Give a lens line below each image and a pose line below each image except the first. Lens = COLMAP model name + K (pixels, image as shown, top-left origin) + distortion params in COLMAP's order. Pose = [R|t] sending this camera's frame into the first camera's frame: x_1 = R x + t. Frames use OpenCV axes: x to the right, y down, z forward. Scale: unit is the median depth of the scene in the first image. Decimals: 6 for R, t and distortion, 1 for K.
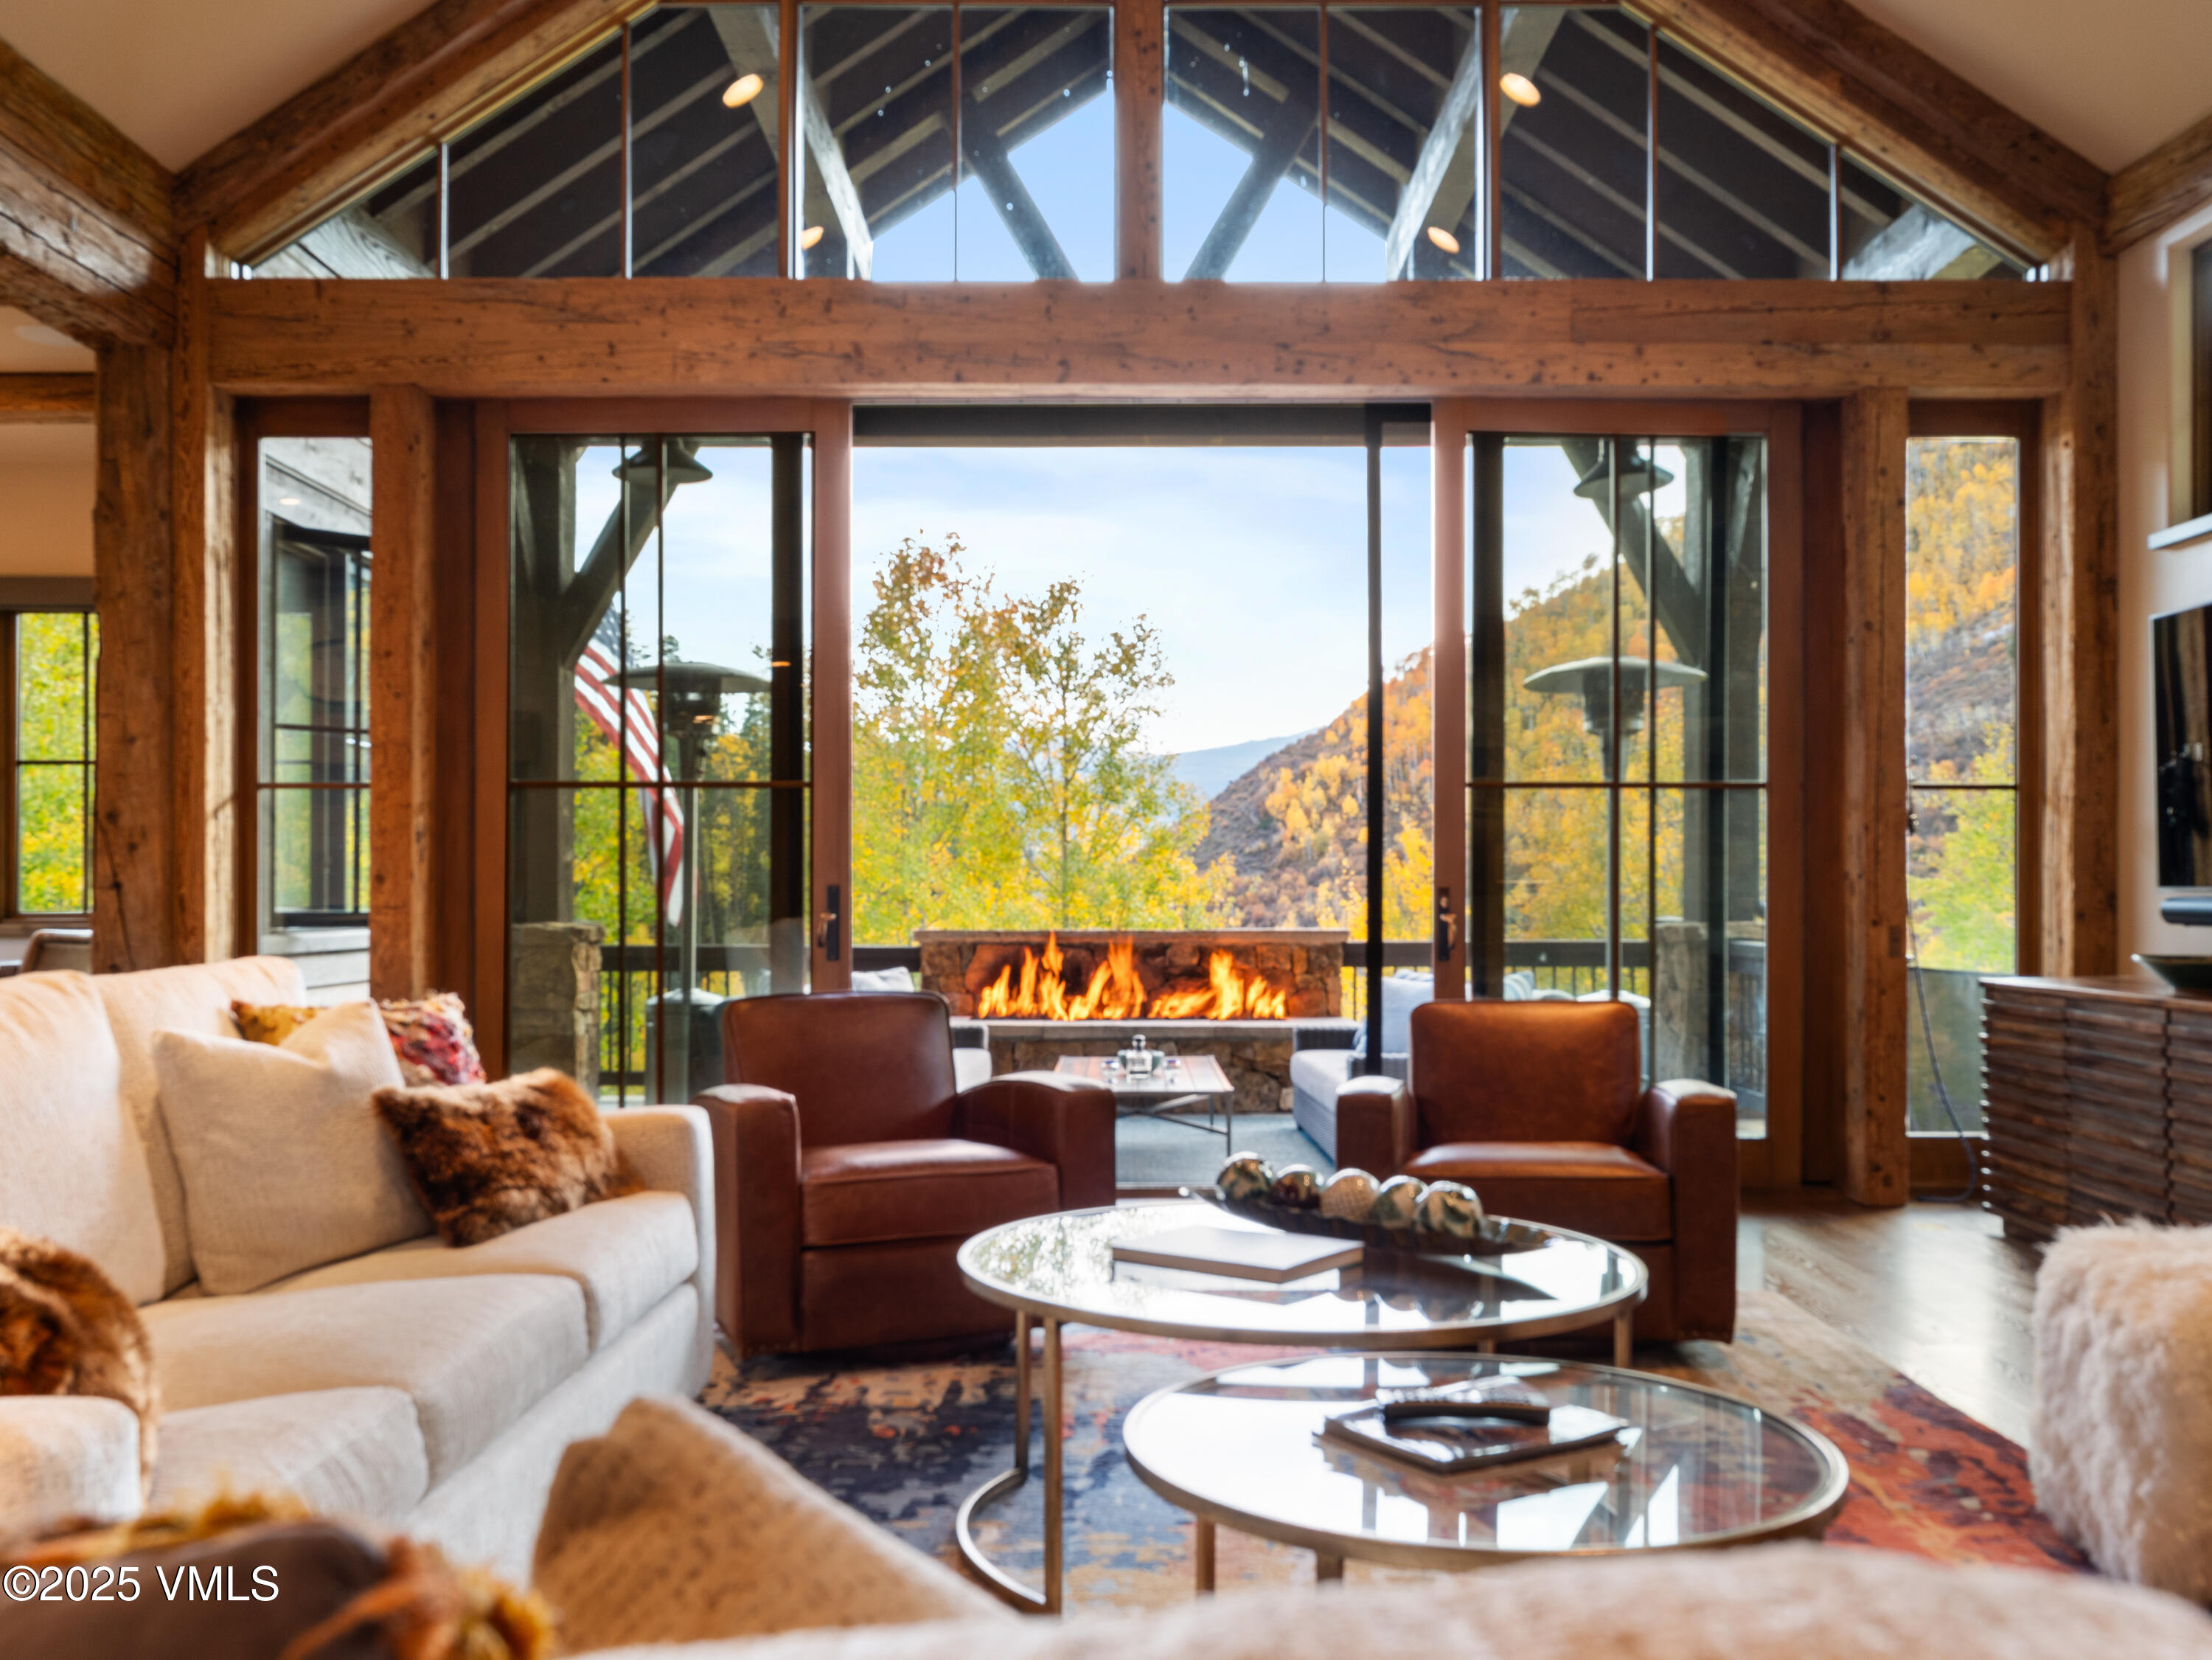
lens RADIAL K [[1974.1, 0, 1096.0], [0, 1974.1, 877.8], [0, 0, 1]] dist [-0.001738, 0.021500]
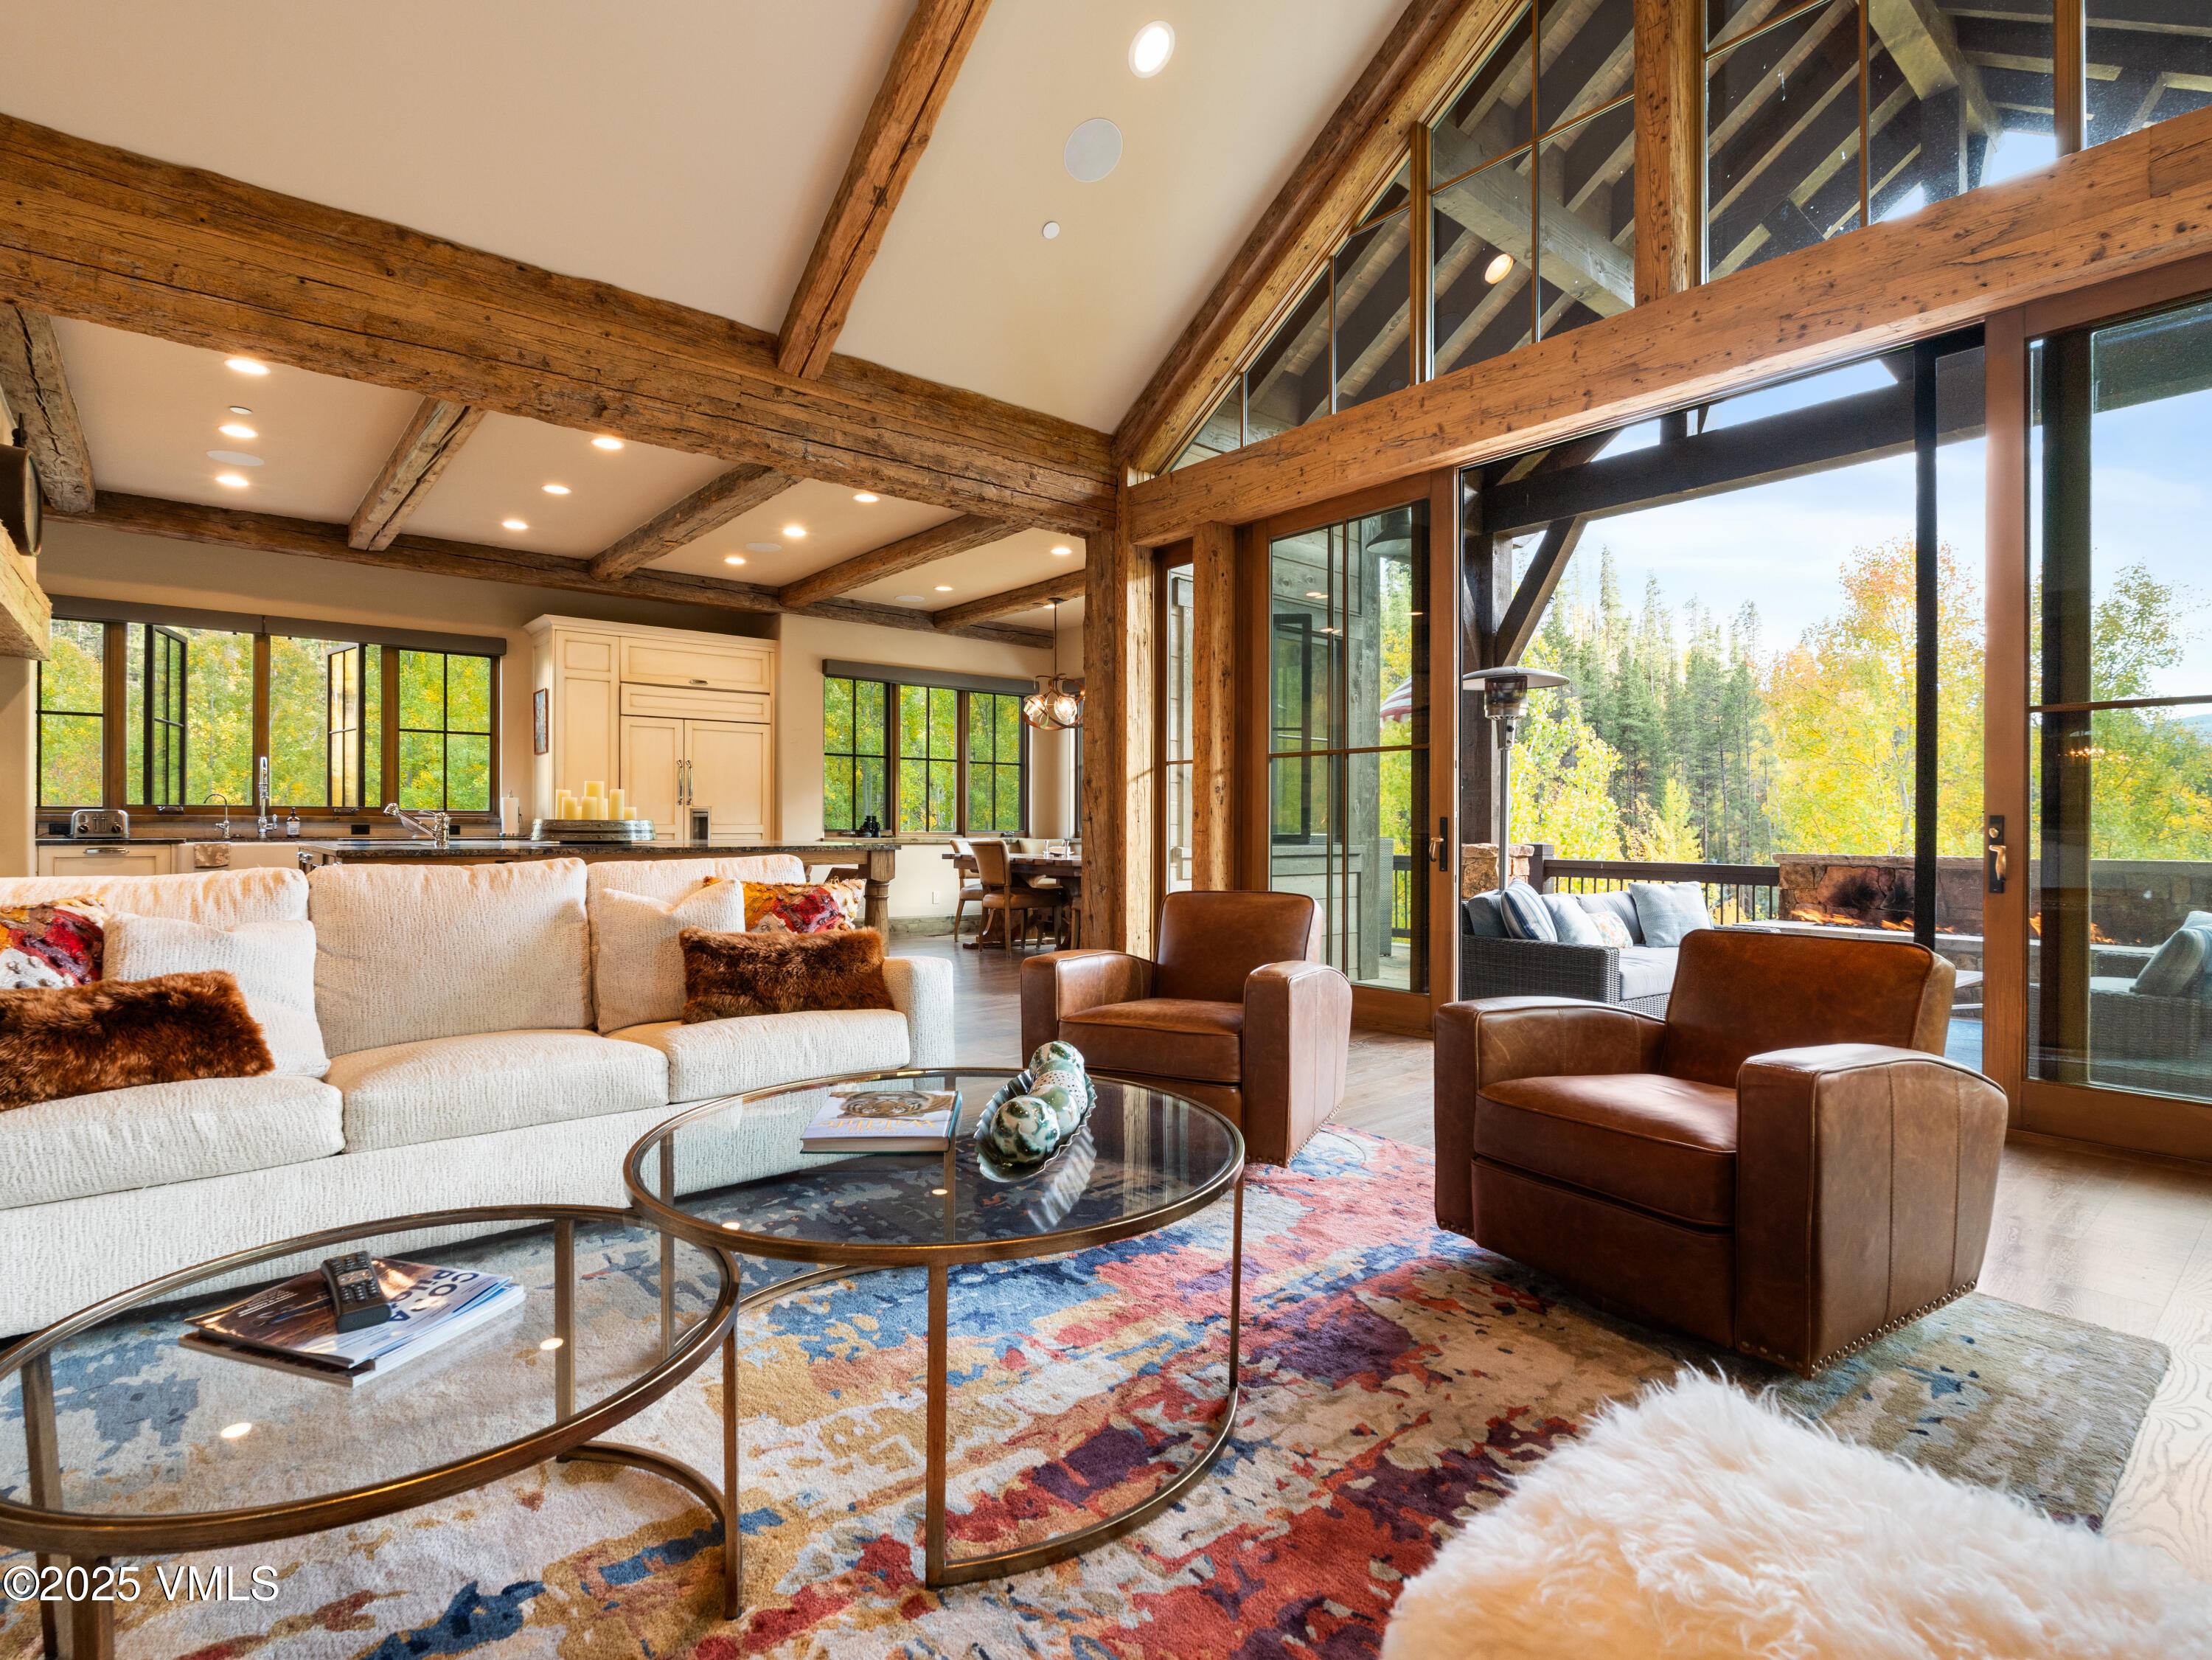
lens RADIAL K [[1098.5, 0, 1106.8], [0, 1098.5, 826.4], [0, 0, 1]] dist [0.000228, -0.001865]
pose [[0.643475, 0.002736, -0.765462, 0.316702], [0.002513, 0.999981, 0.005688, 0.005338], [0.765463, -0.005584, 0.643456, 0.326739]]
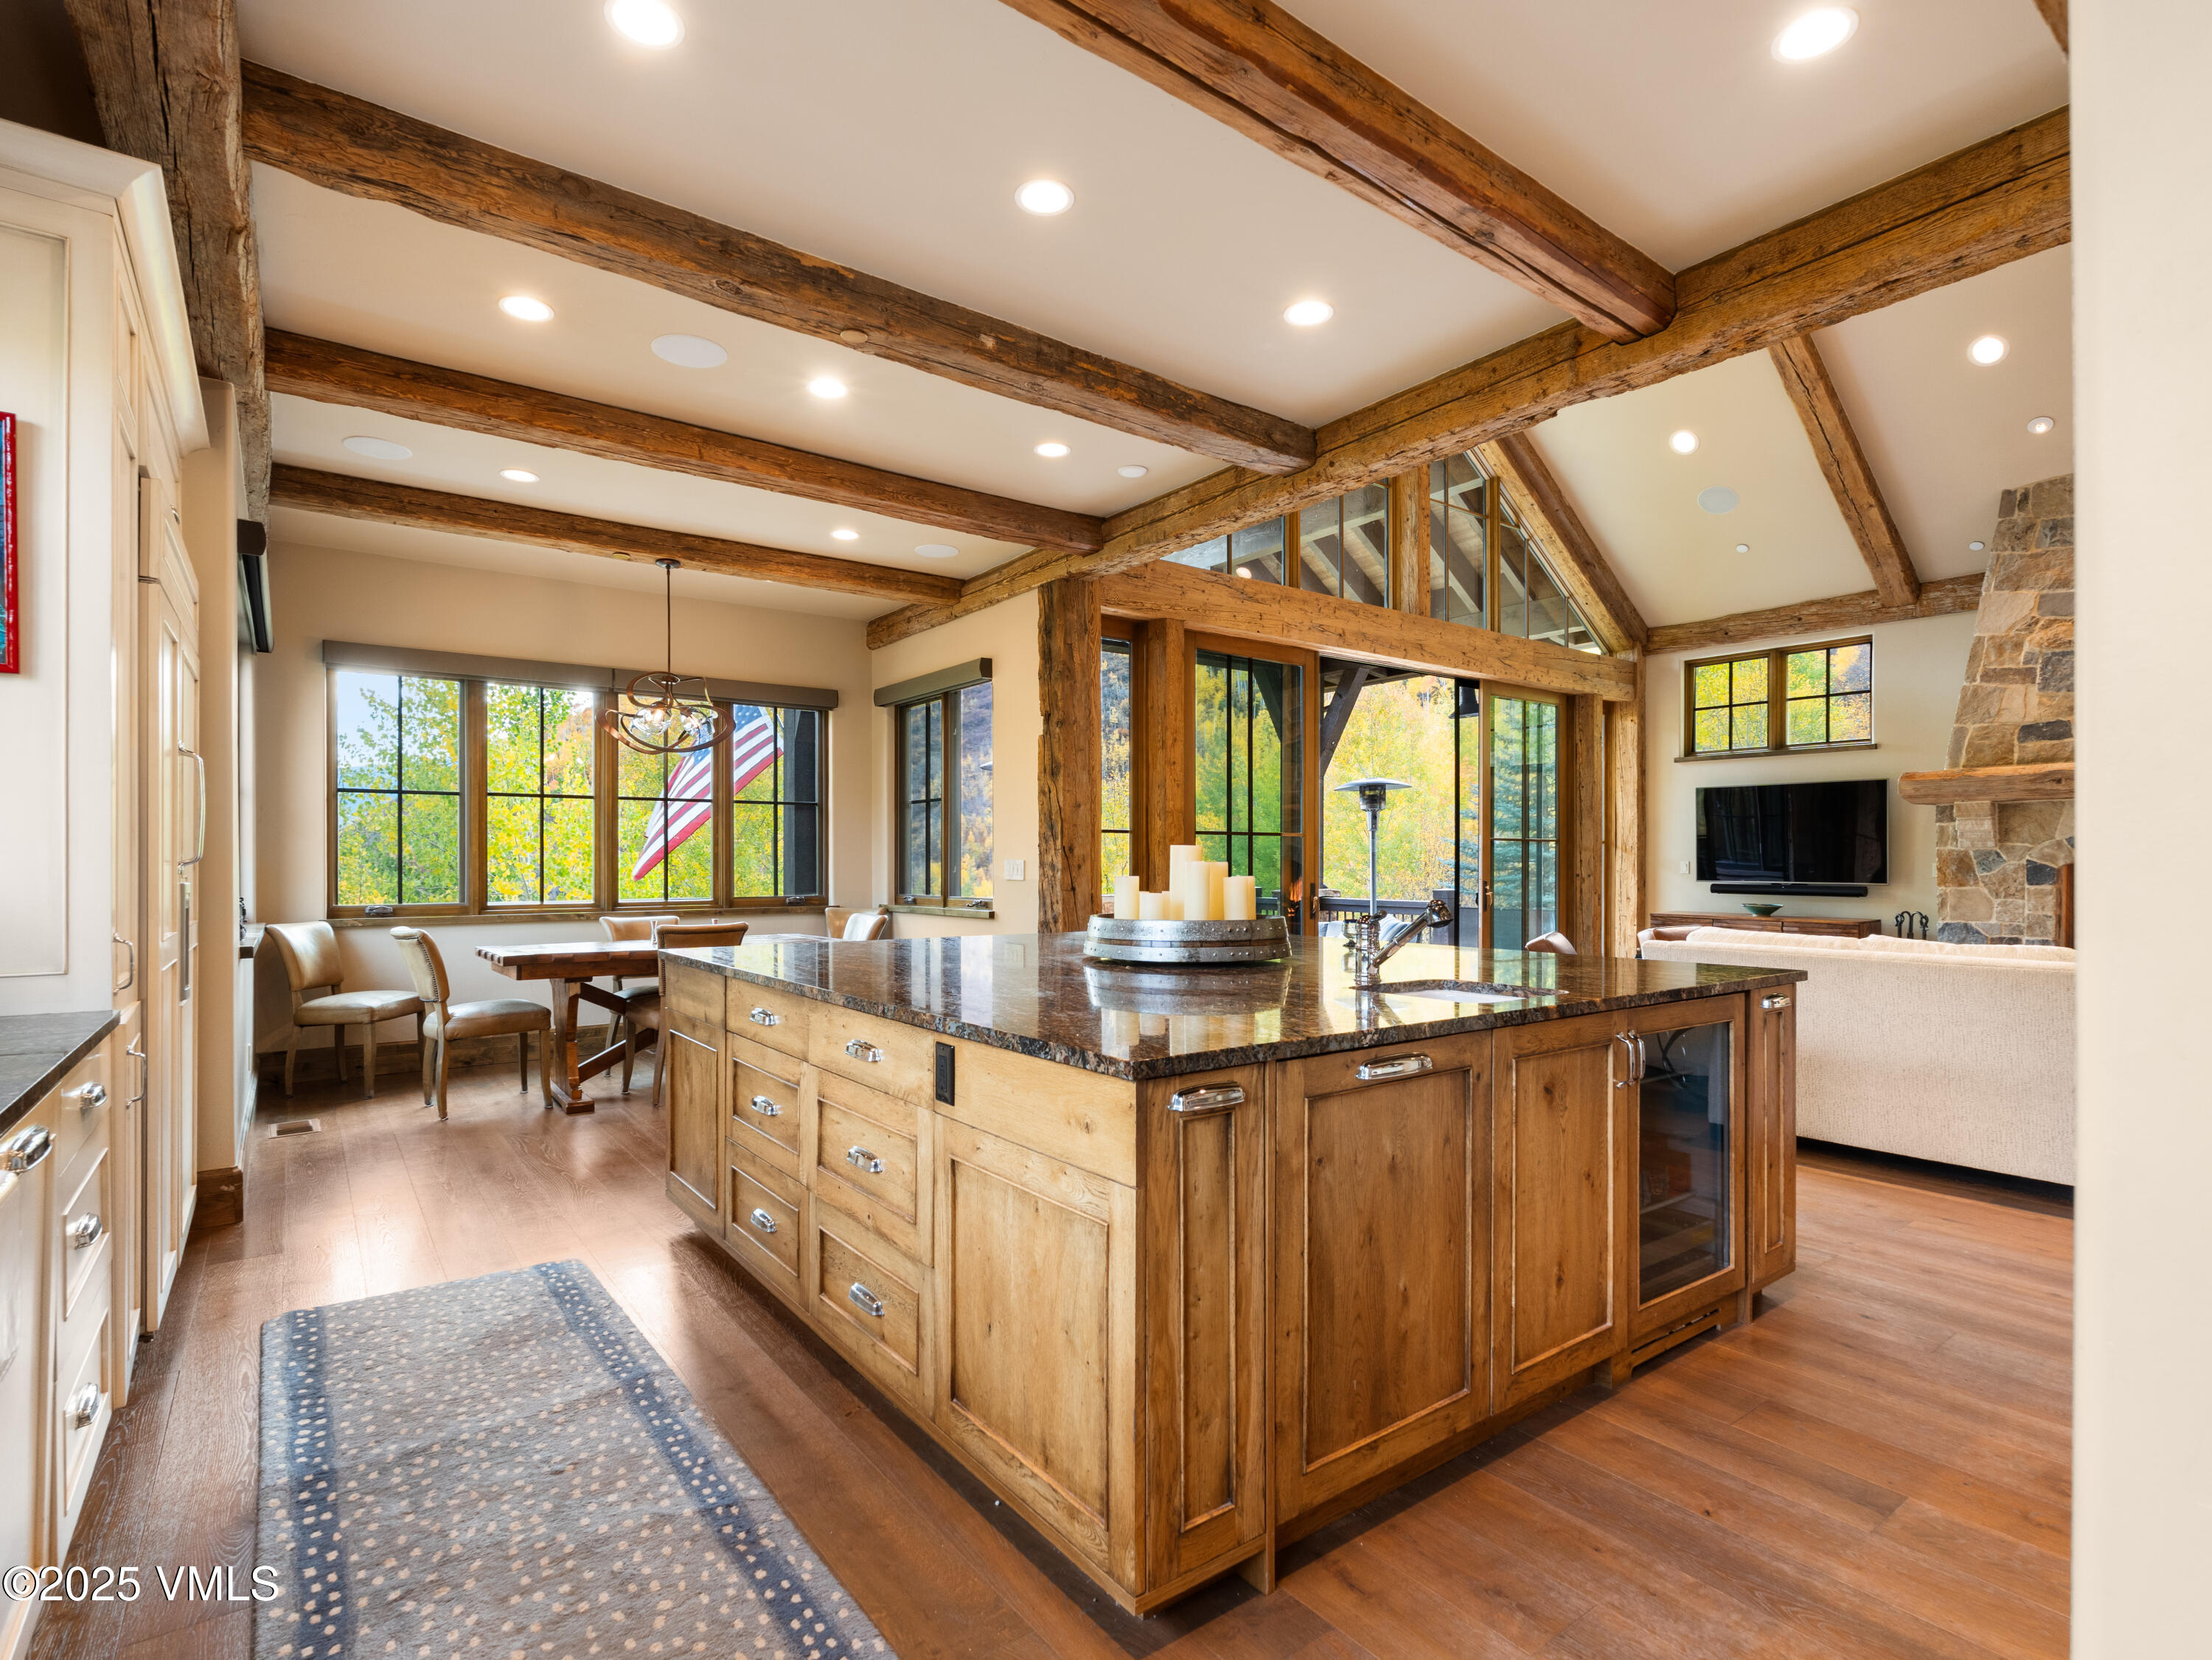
lens RADIAL K [[1098.5, 0, 1110.7], [0, 1098.5, 863.3], [0, 0, 1]] dist [0.000228, -0.001865]
pose [[0.797601, -0.001226, 0.603184, -1.035078], [-0.005879, 0.999935, 0.009806, -0.027958], [-0.603157, -0.011368, 0.797542, 0.202140]]
